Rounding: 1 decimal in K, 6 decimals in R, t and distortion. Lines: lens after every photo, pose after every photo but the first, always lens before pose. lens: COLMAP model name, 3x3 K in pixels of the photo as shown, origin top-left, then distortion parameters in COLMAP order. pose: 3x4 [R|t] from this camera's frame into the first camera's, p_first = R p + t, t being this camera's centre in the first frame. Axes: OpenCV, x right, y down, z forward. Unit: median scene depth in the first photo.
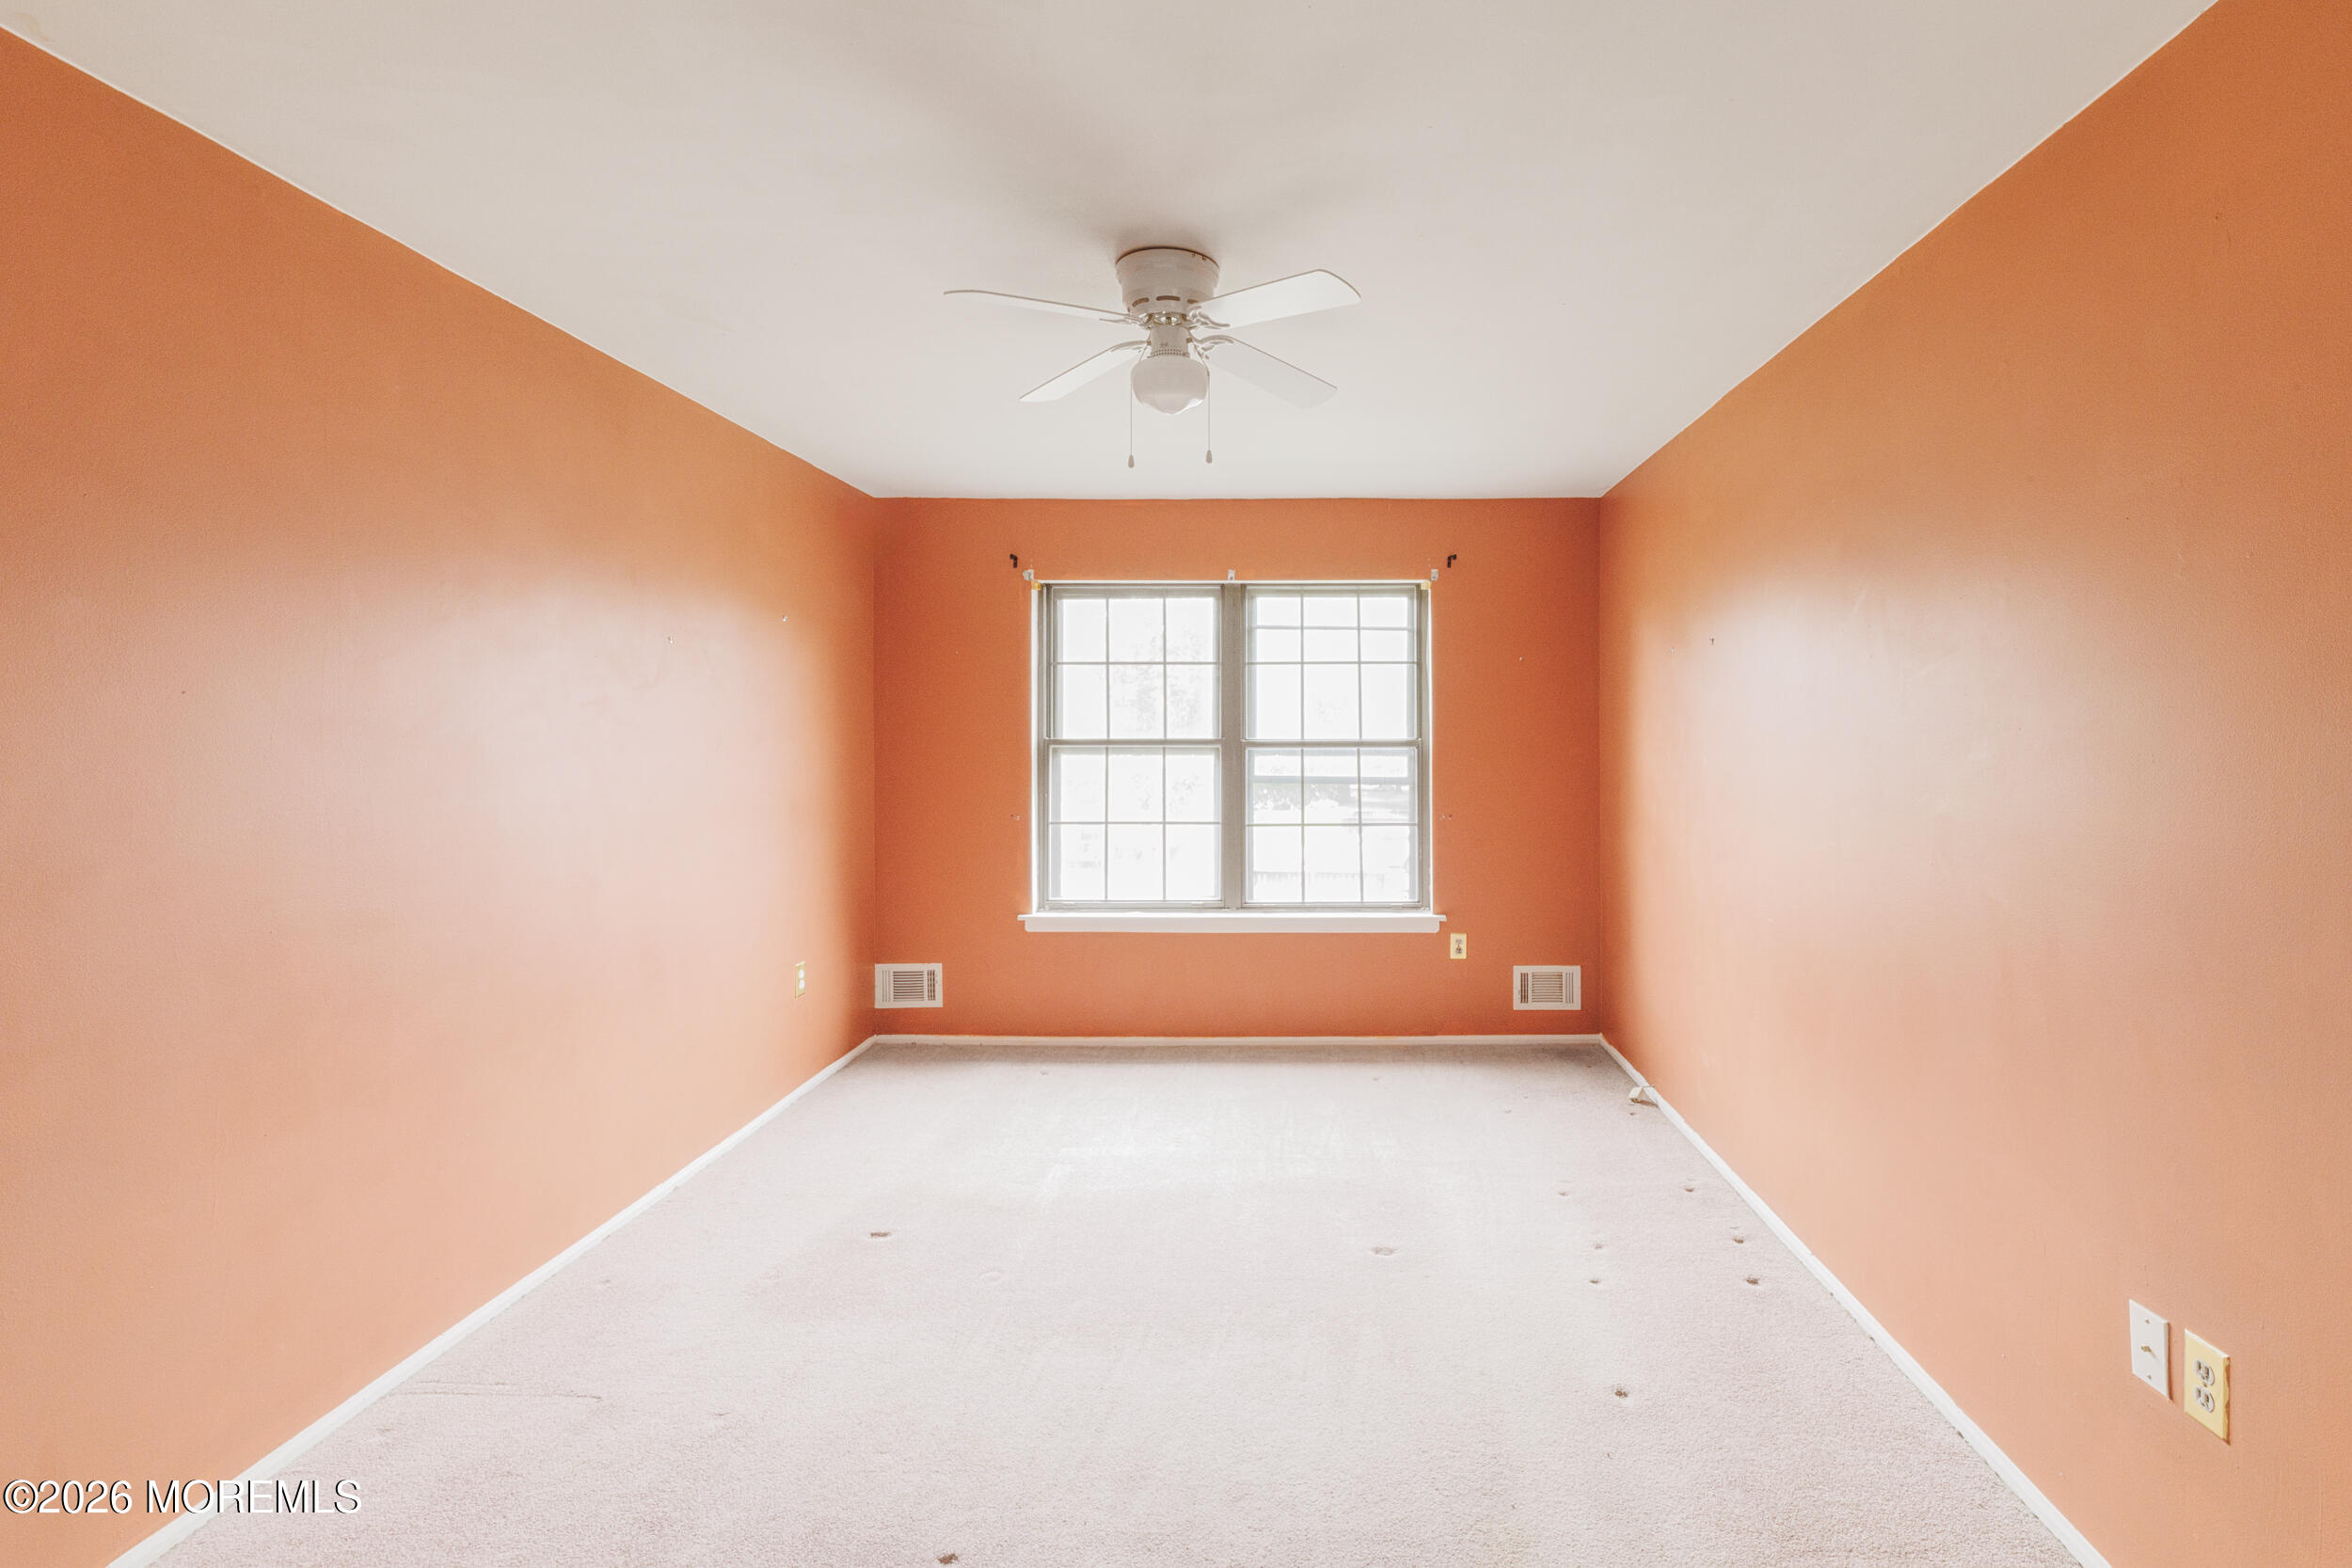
lens RADIAL K [[1030.4, 0, 1186.7], [0, 1030.4, 758.3], [0, 0, 1]] dist [-0.008250, 0.000636]
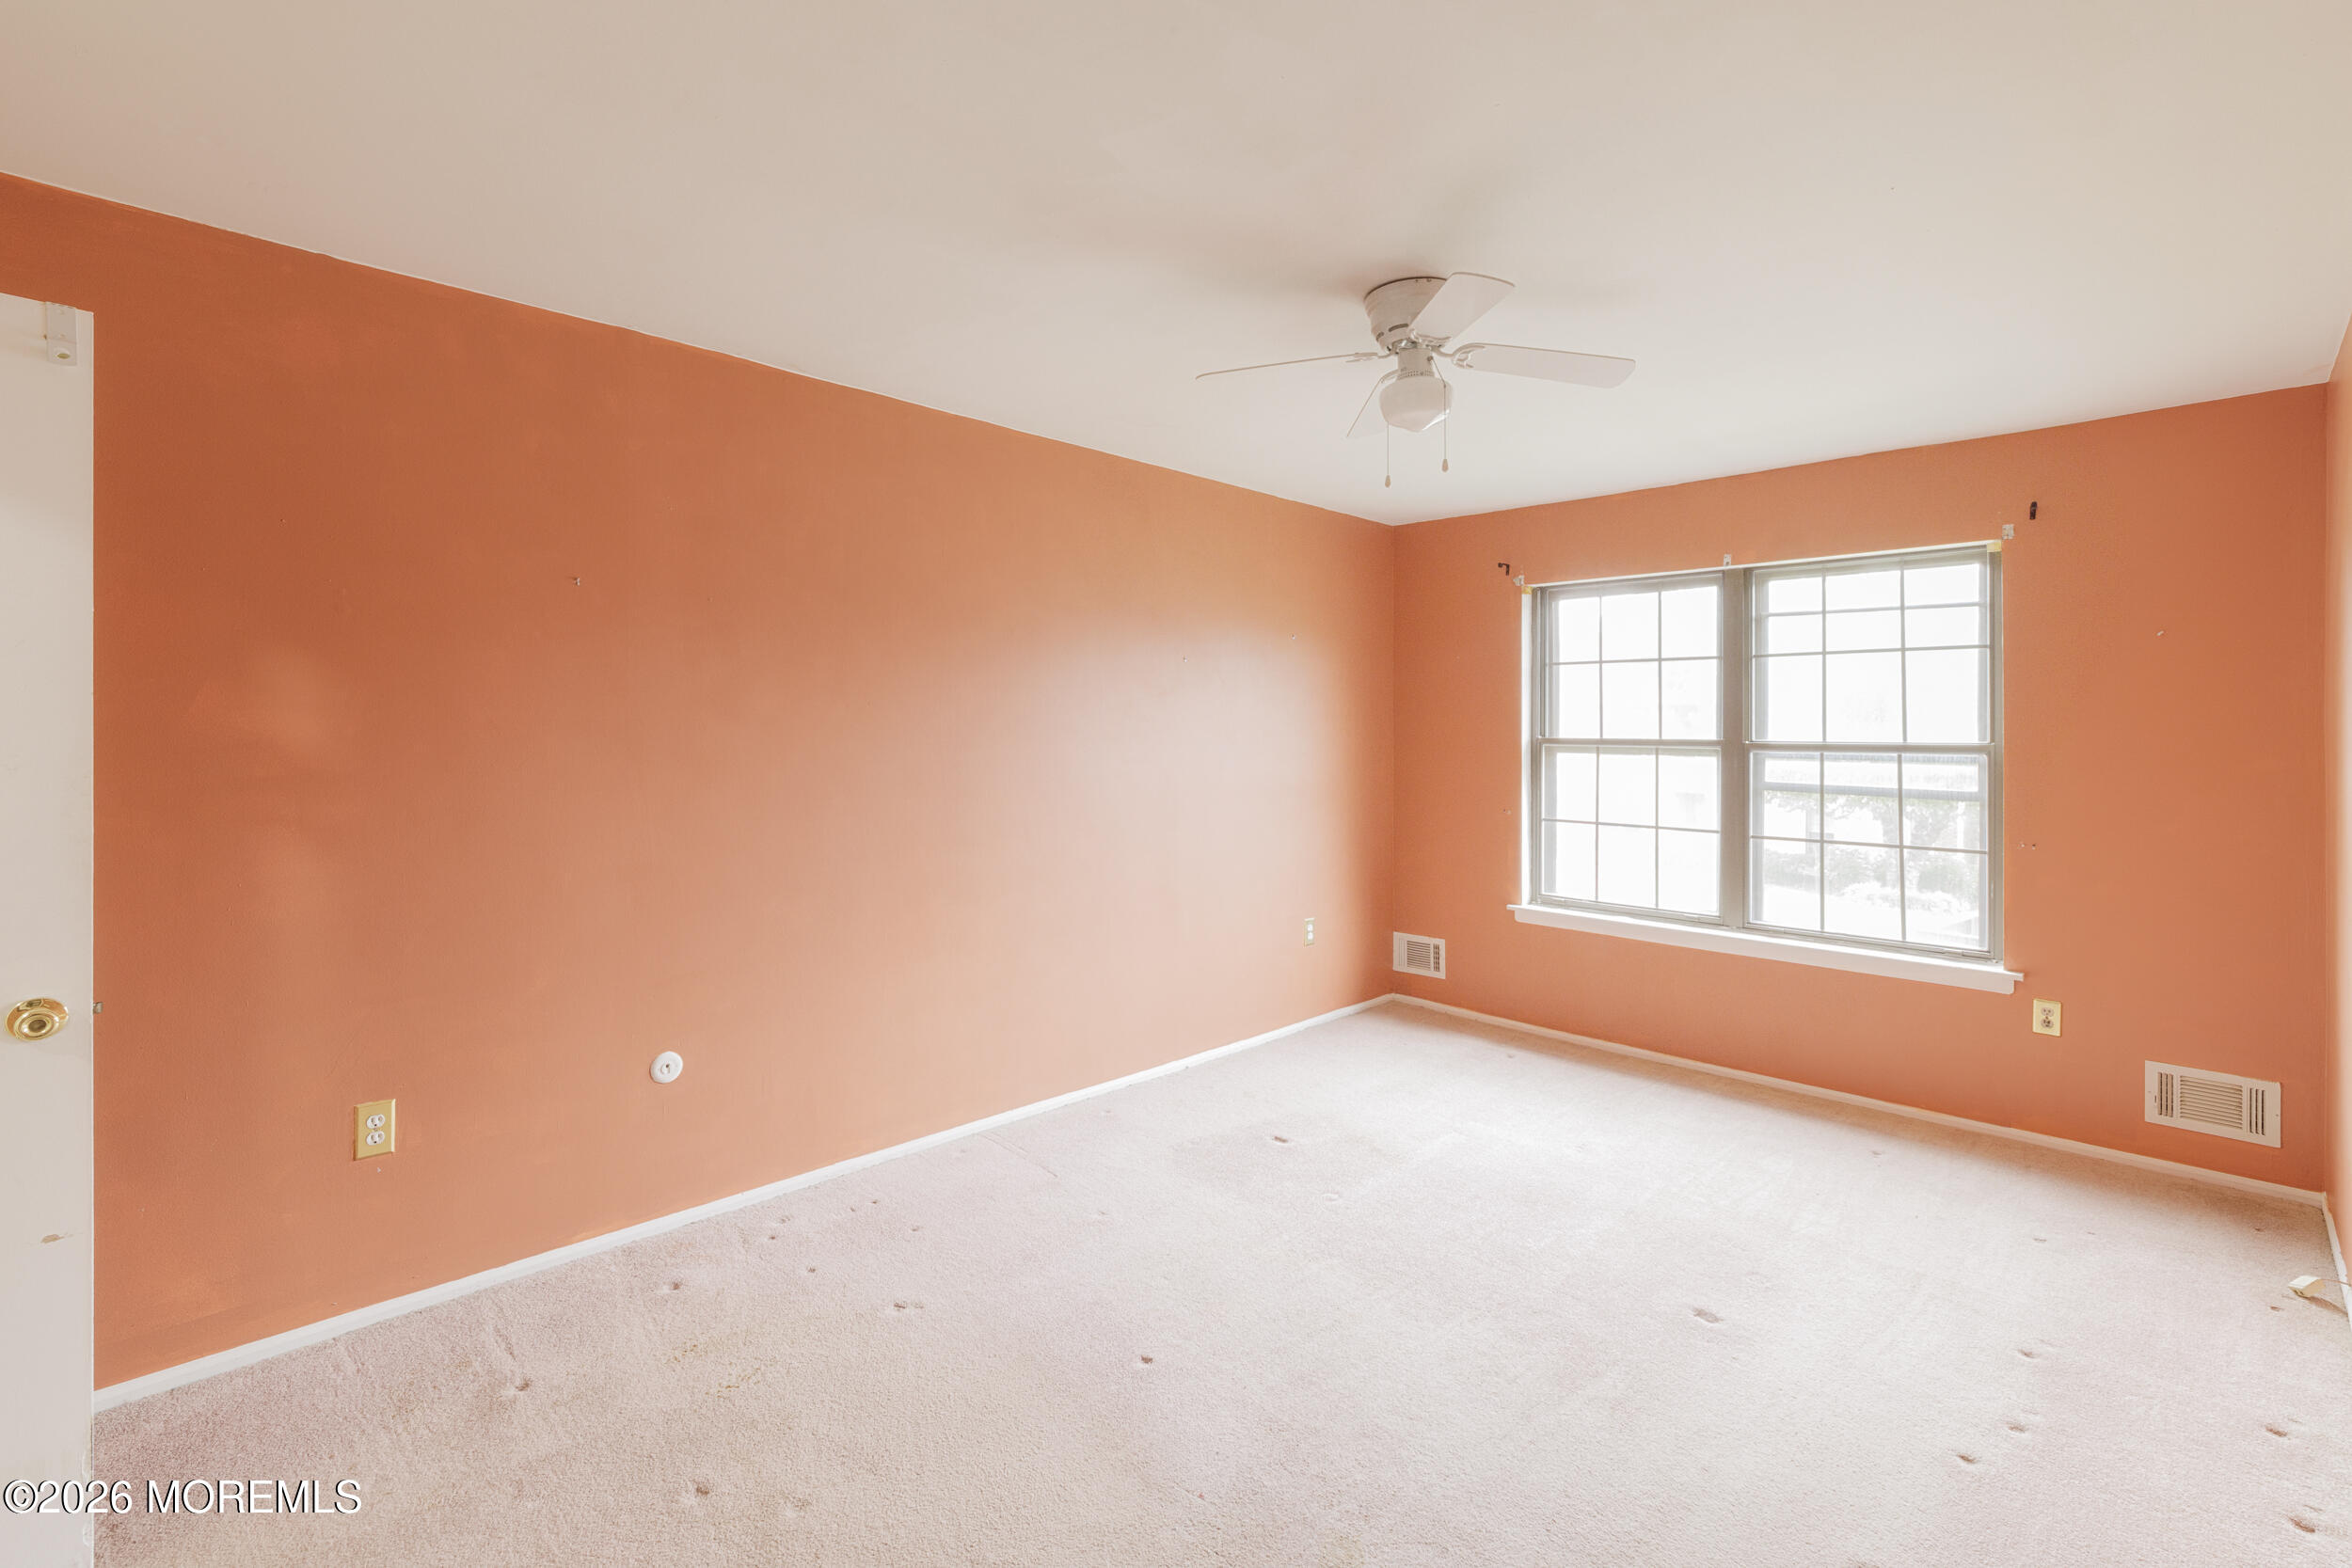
lens RADIAL K [[993.4, 0, 1251.9], [0, 993.4, 759.1], [0, 0, 1]] dist [-0.022941, 0.005857]
pose [[0.738222, 0.025912, -0.674060, 0.317319], [-0.026342, 0.999607, 0.009577, 0.000635], [0.674043, 0.010686, 0.738615, 0.071404]]
